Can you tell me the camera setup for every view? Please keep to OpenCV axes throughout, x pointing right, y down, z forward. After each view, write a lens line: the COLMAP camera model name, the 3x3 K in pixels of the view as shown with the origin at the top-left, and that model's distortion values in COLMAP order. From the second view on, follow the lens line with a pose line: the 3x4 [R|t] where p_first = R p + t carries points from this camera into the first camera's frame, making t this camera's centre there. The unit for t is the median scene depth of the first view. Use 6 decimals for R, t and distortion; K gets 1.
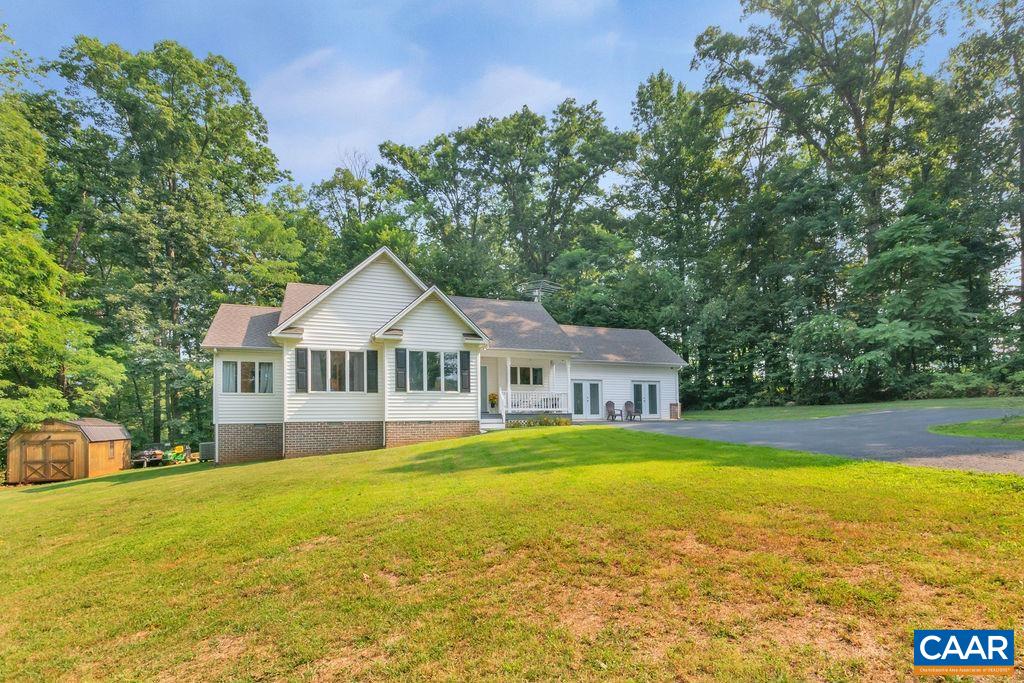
lens RADIAL K [[484.7, 0, 508.9], [0, 484.7, 408.9], [0, 0, 1]] dist [-0.000680, 0.000170]
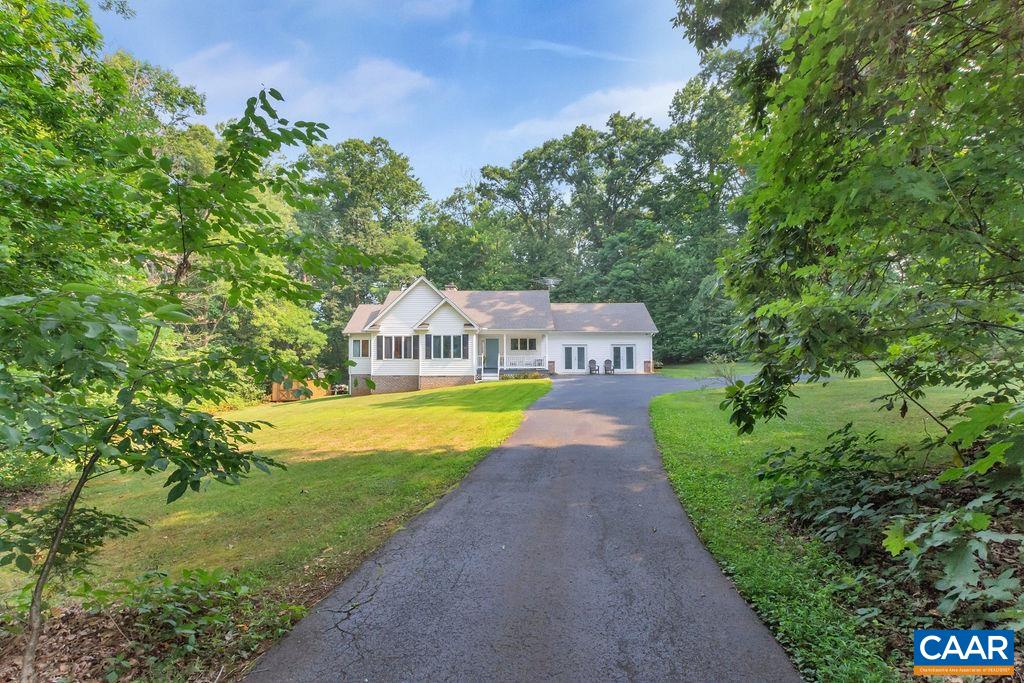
lens RADIAL K [[461.8, 0, 512.0], [0, 461.8, 341.5], [0, 0, 1]] dist [-0.000103, 0.000018]
pose [[0.929377, -0.006652, -0.369073, 0.489631], [0.005320, 0.999975, -0.004628, -0.064261], [0.369095, 0.002338, 0.929389, -0.327384]]
